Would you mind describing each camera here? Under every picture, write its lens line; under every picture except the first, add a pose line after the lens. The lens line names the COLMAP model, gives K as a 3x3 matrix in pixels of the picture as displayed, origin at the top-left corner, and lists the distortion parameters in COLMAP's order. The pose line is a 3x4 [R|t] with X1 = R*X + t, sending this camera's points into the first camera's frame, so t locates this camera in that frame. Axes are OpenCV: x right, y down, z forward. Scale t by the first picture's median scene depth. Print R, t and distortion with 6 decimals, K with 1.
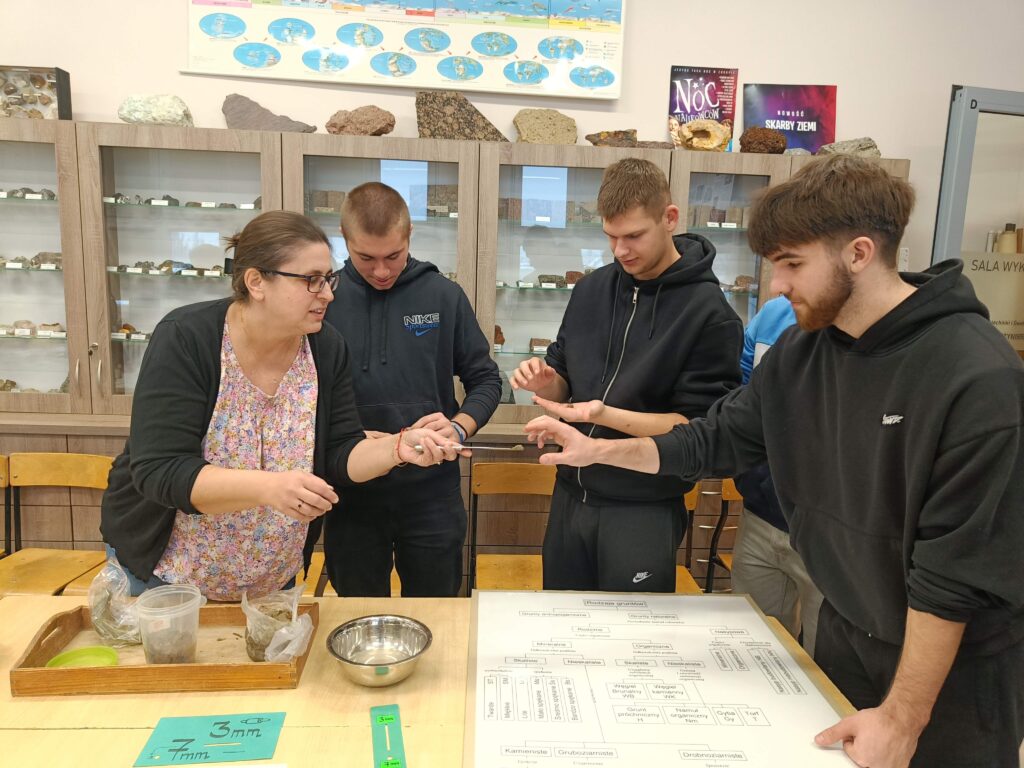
lens RADIAL K [[713.8, 0, 512.1], [0, 713.8, 389.0], [0, 0, 1]] dist [0.009818, 0.002916]
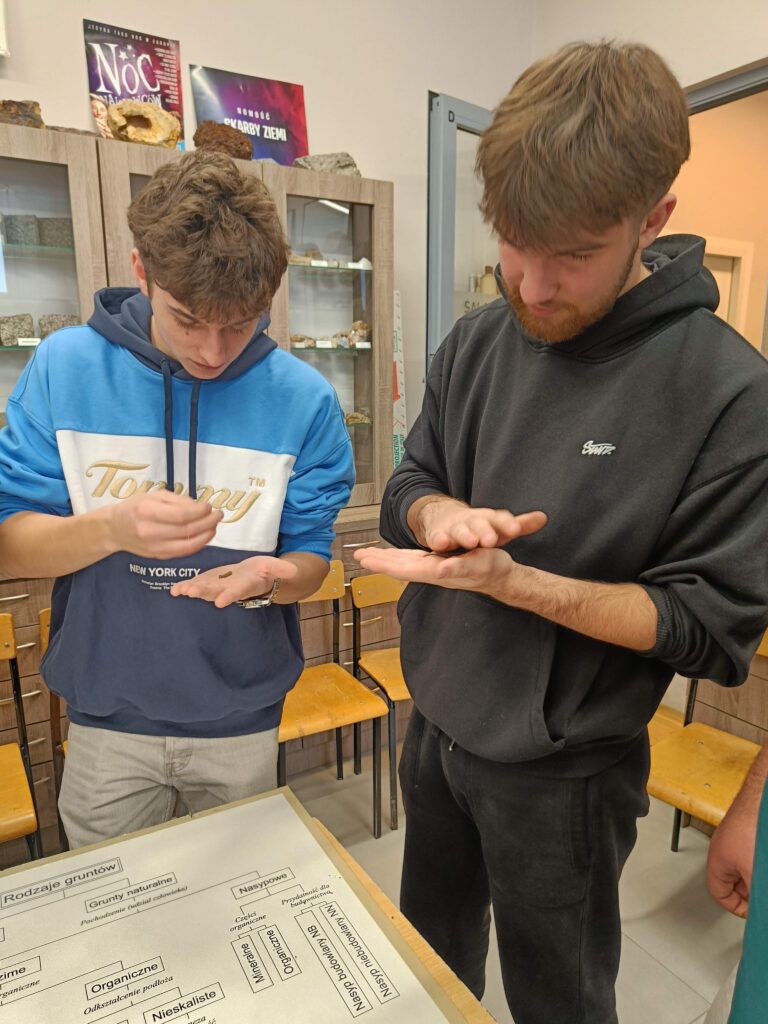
lens RADIAL K [[713.8, 0, 364.7], [0, 713.8, 529.3], [0, 0, 1]] dist [0.009818, 0.002916]
pose [[0.881949, -0.142037, 0.449435, 0.080712], [0.105001, 0.988760, 0.106434, -0.004978], [-0.459501, -0.046678, 0.886950, 0.232246]]
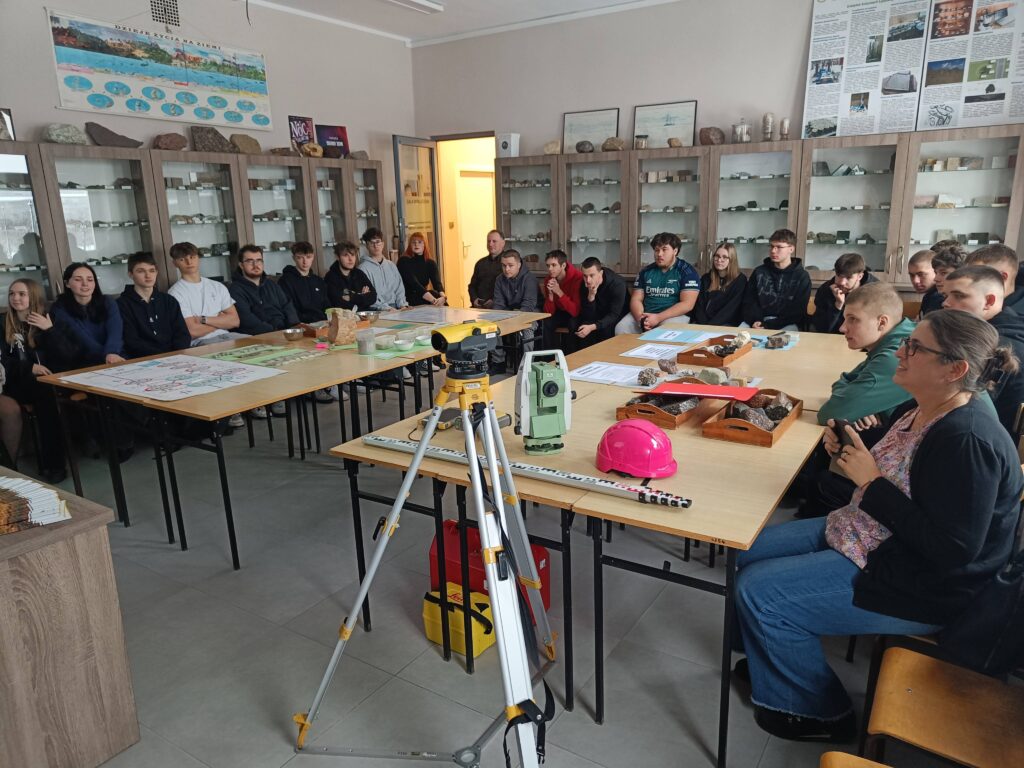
lens RADIAL K [[713.8, 0, 510.0], [0, 713.8, 383.5], [0, 0, 1]] dist [0.009818, 0.002916]
pose [[0.596223, -0.241598, 0.765603, -1.281146], [0.161381, 0.970246, 0.180498, 0.062998], [-0.786431, 0.015937, 0.617472, -0.902383]]
